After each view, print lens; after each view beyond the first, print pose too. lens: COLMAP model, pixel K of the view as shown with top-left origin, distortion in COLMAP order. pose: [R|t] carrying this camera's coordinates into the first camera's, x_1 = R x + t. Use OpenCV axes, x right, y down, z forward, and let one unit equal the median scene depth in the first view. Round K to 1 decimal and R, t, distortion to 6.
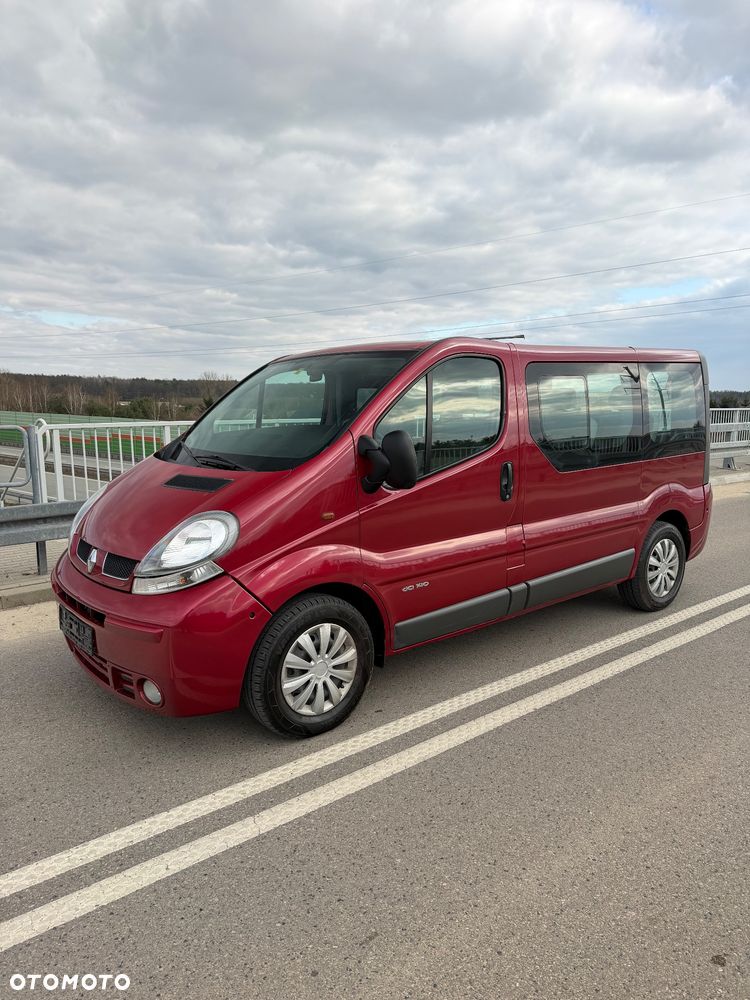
lens RADIAL K [[717.2, 0, 370.5], [0, 717.2, 508.3], [0, 0, 1]] dist [0.030016, -0.036932]
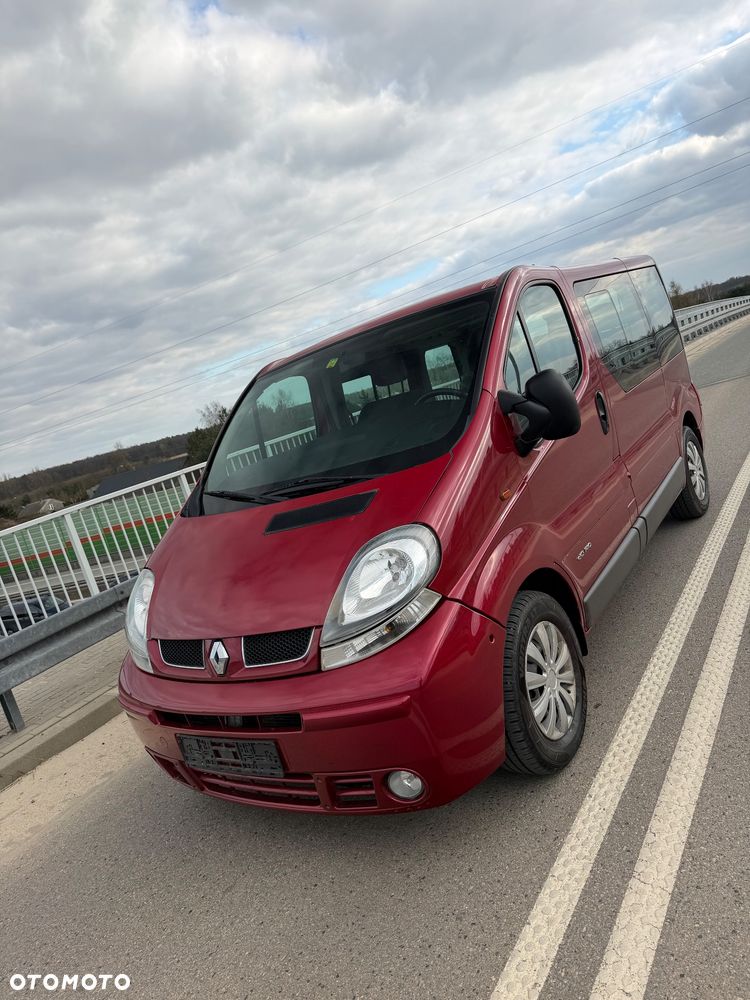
lens RADIAL K [[717.2, 0, 379.5], [0, 717.2, 496.3], [0, 0, 1]] dist [0.030016, -0.036932]
pose [[0.915326, -0.311411, 0.255347, -0.253453], [0.323776, 0.946110, -0.006779, -0.017543], [-0.239475, 0.088880, 0.966826, 0.157054]]
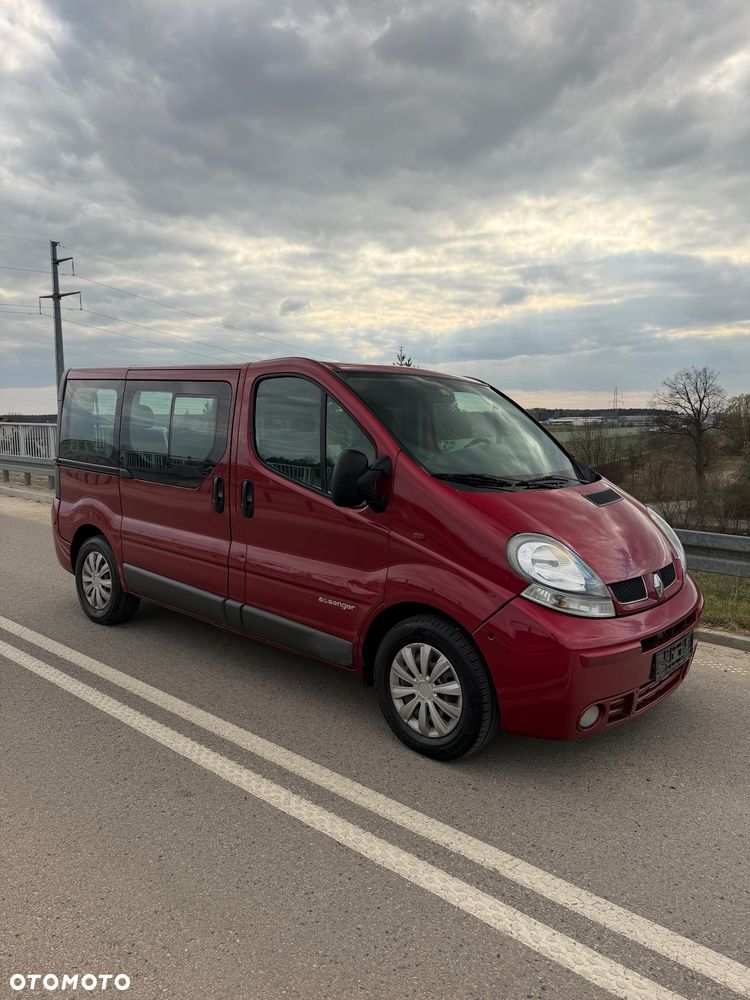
lens RADIAL K [[717.2, 0, 377.1], [0, 717.2, 507.0], [0, 0, 1]] dist [0.030016, -0.036932]
pose [[-0.182700, -0.111637, 0.976810, -0.866257], [0.130244, 0.982028, 0.136594, -0.148900], [-0.974504, 0.152179, -0.164877, 1.036910]]
